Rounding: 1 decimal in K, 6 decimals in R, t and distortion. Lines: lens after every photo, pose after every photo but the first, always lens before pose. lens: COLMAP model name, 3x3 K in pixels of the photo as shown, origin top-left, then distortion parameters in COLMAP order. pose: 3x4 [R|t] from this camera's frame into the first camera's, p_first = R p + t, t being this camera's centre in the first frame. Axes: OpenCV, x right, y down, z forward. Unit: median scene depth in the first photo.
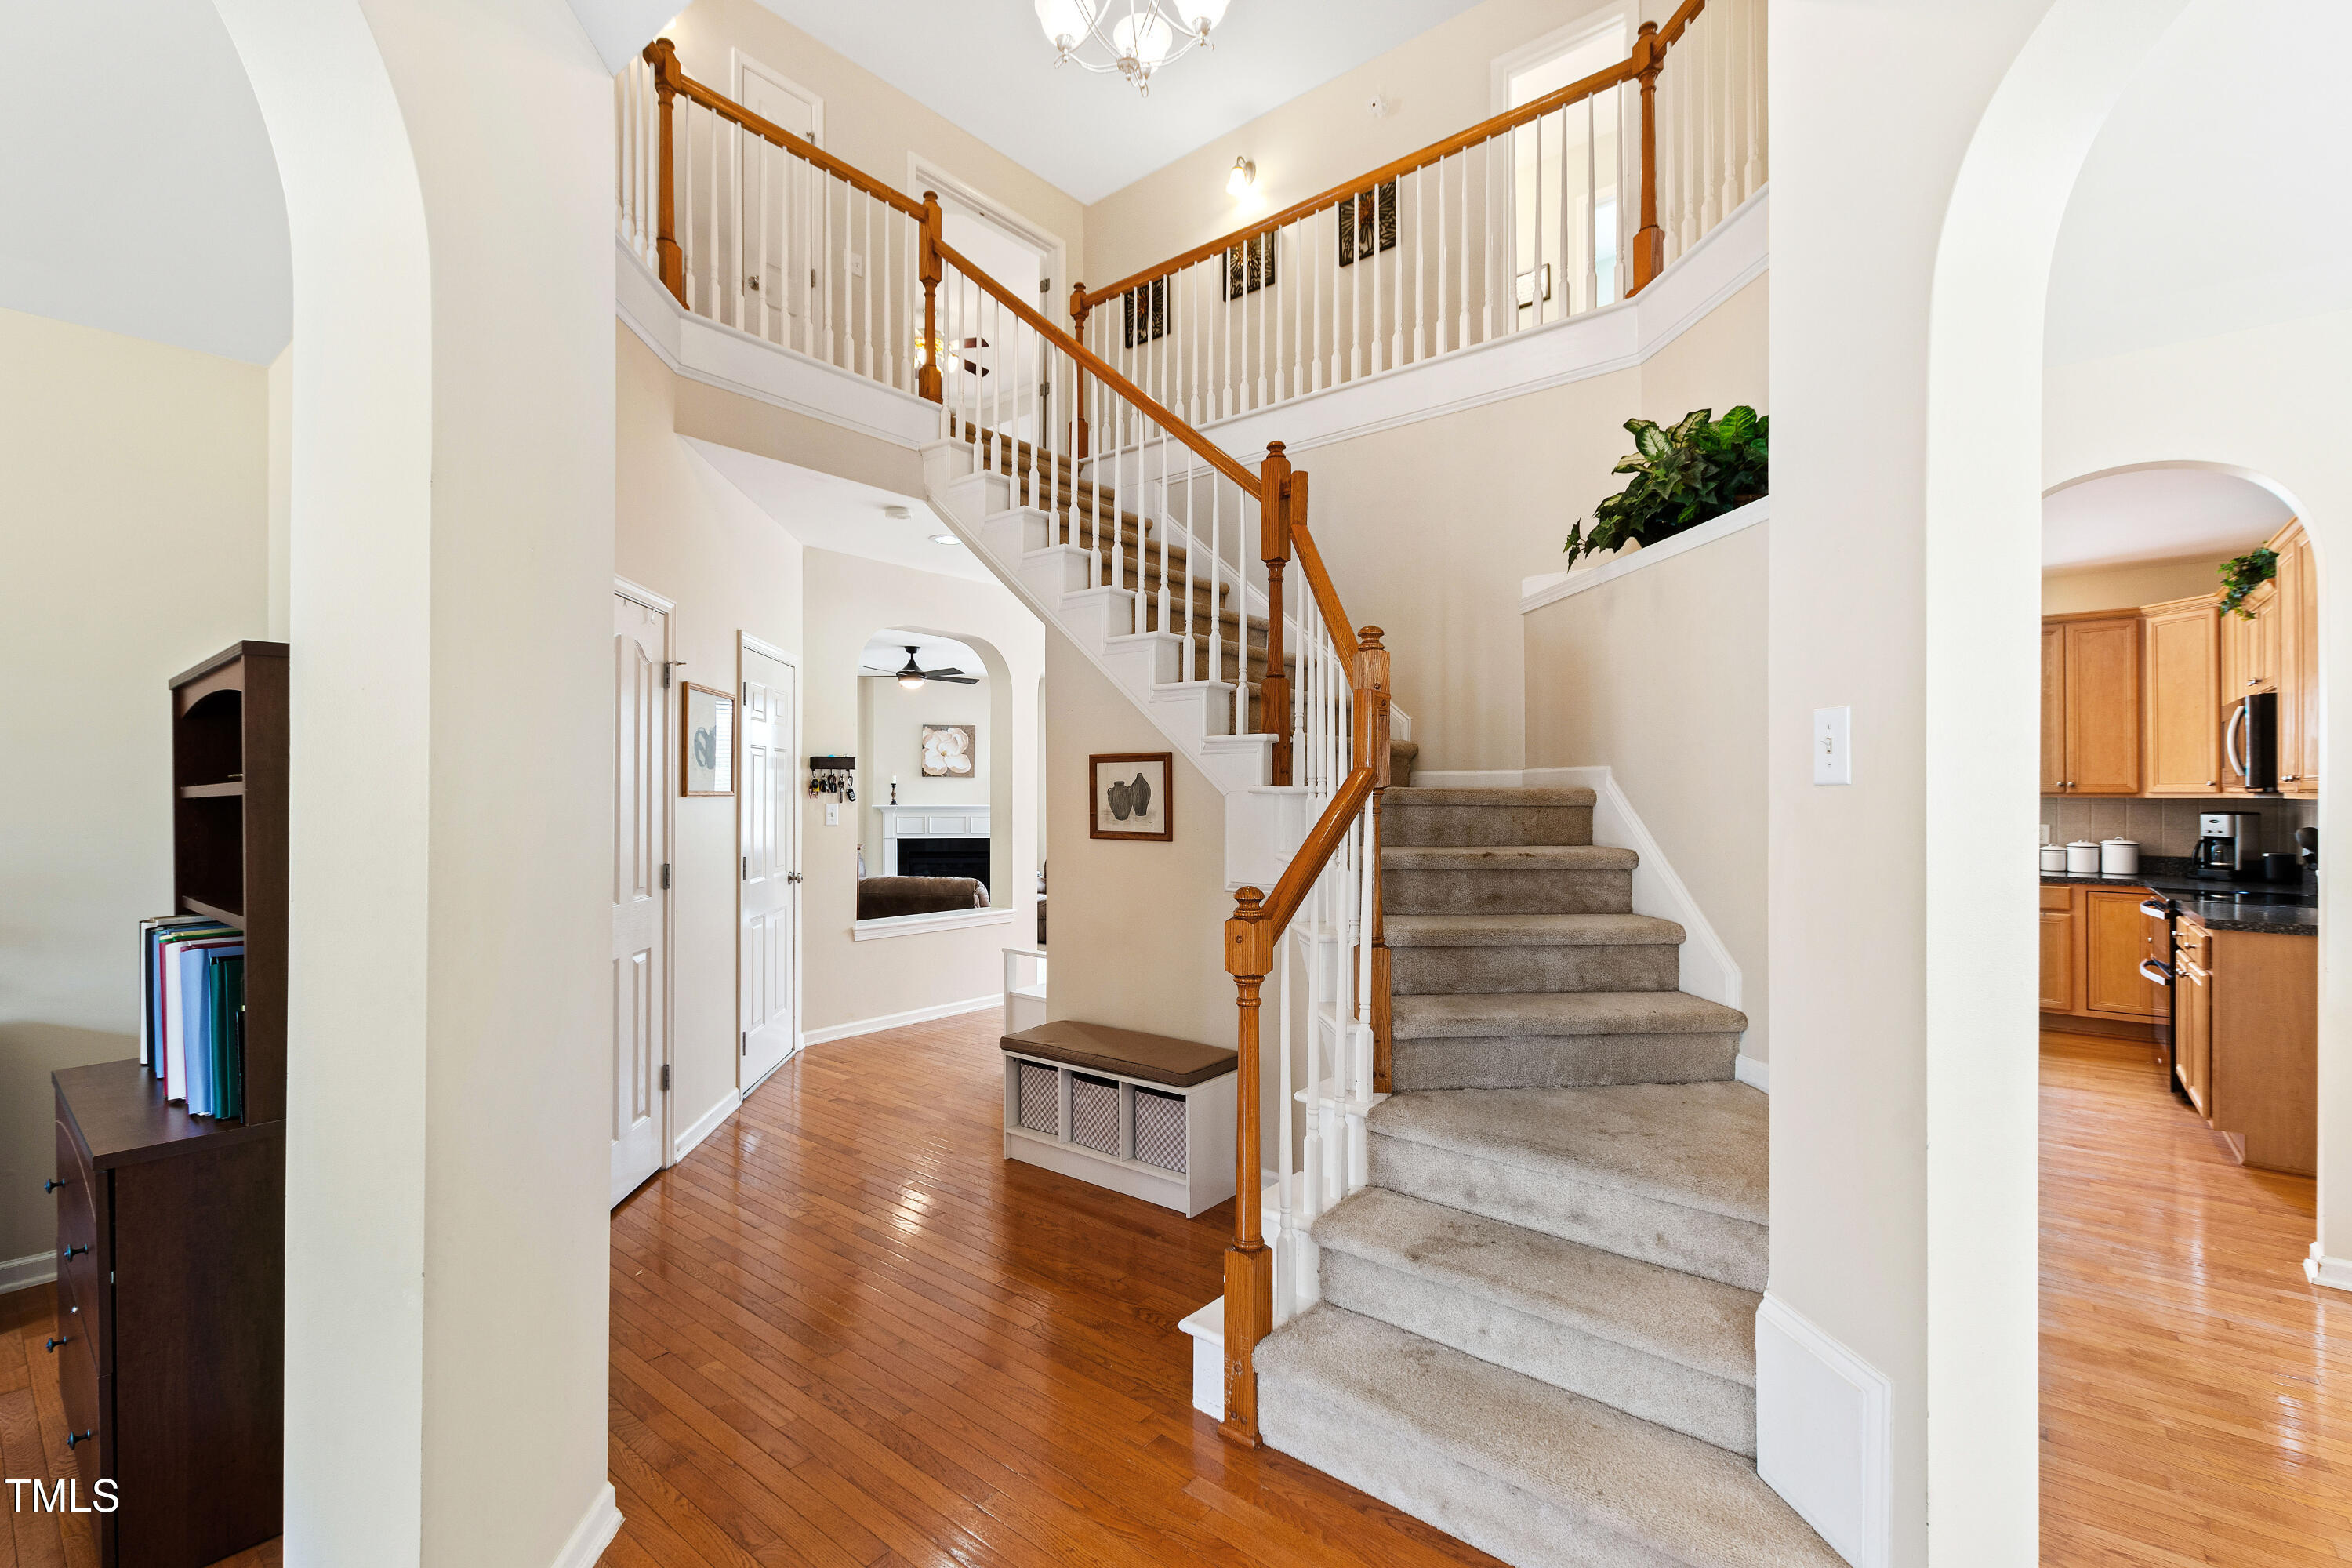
lens RADIAL K [[1030.9, 0, 1165.9], [0, 1030.9, 798.0], [0, 0, 1]] dist [0.002455, 0.000240]
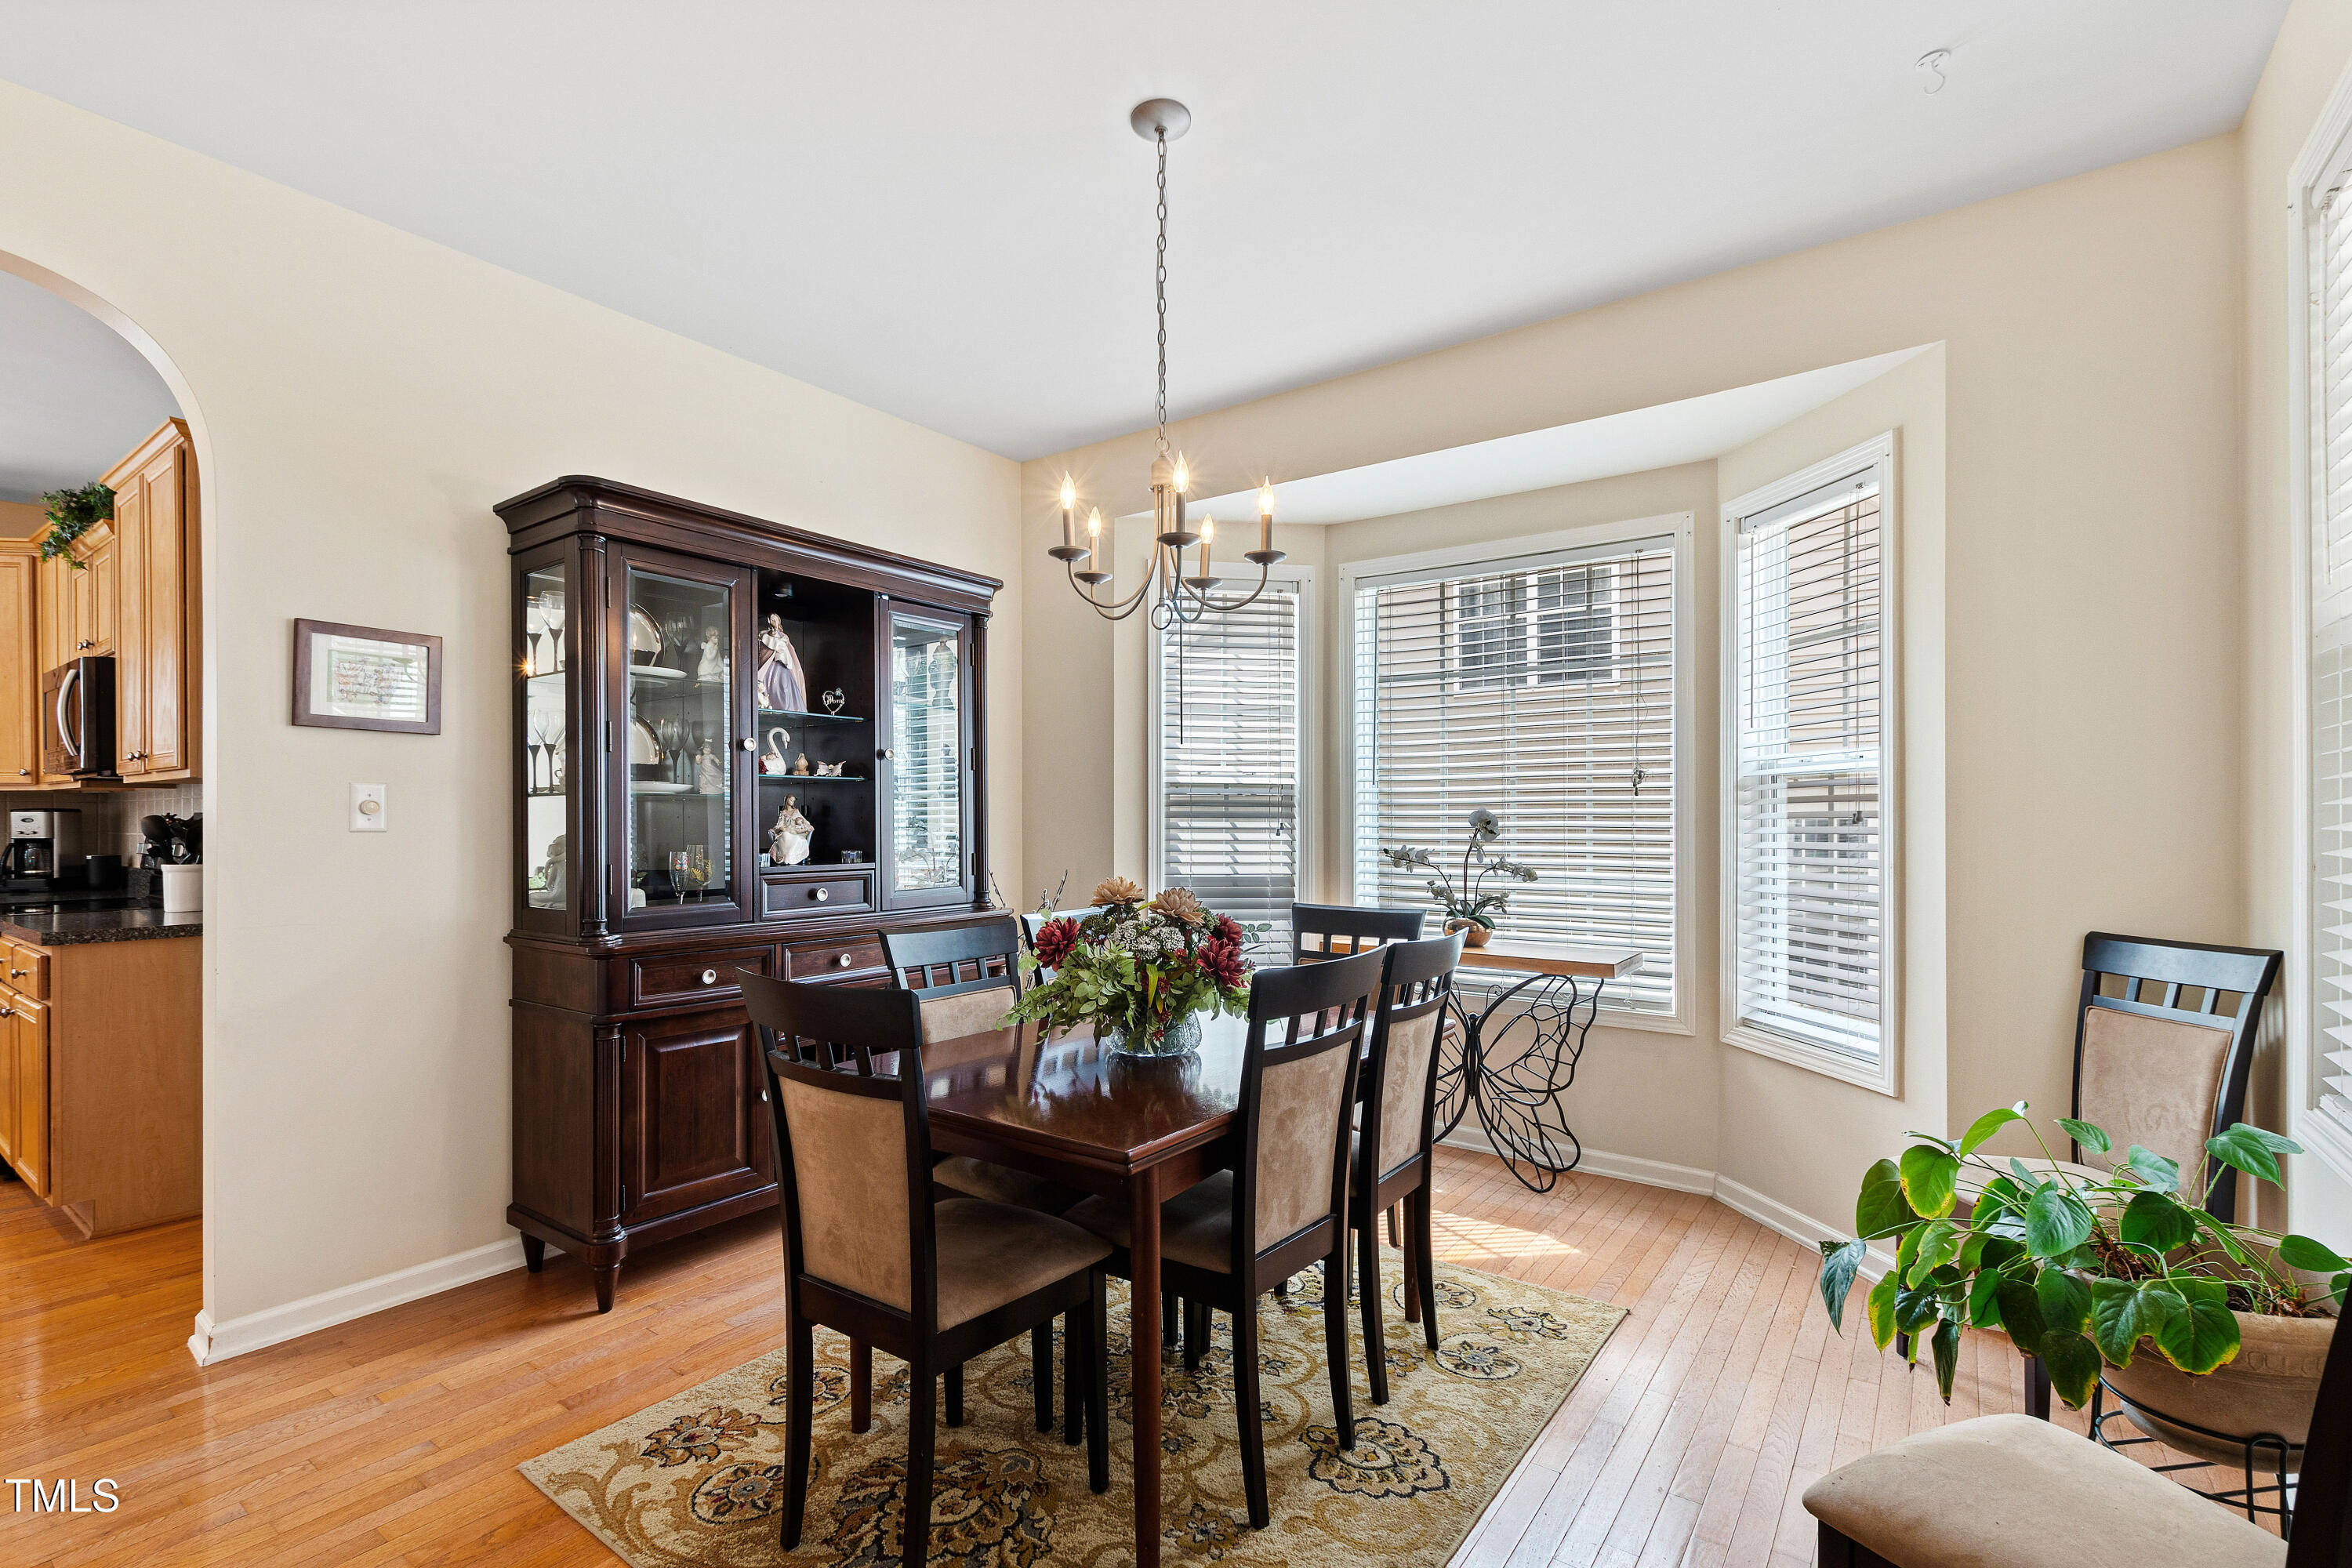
lens RADIAL K [[1074.1, 0, 1174.4], [0, 1074.1, 803.2], [0, 0, 1]] dist [-0.002310, -0.000565]
pose [[-0.058509, 0.003868, 0.998279, 0.146461], [0.010499, 0.999940, -0.003260, 0.027649], [-0.998232, 0.010290, -0.058546, 0.182679]]
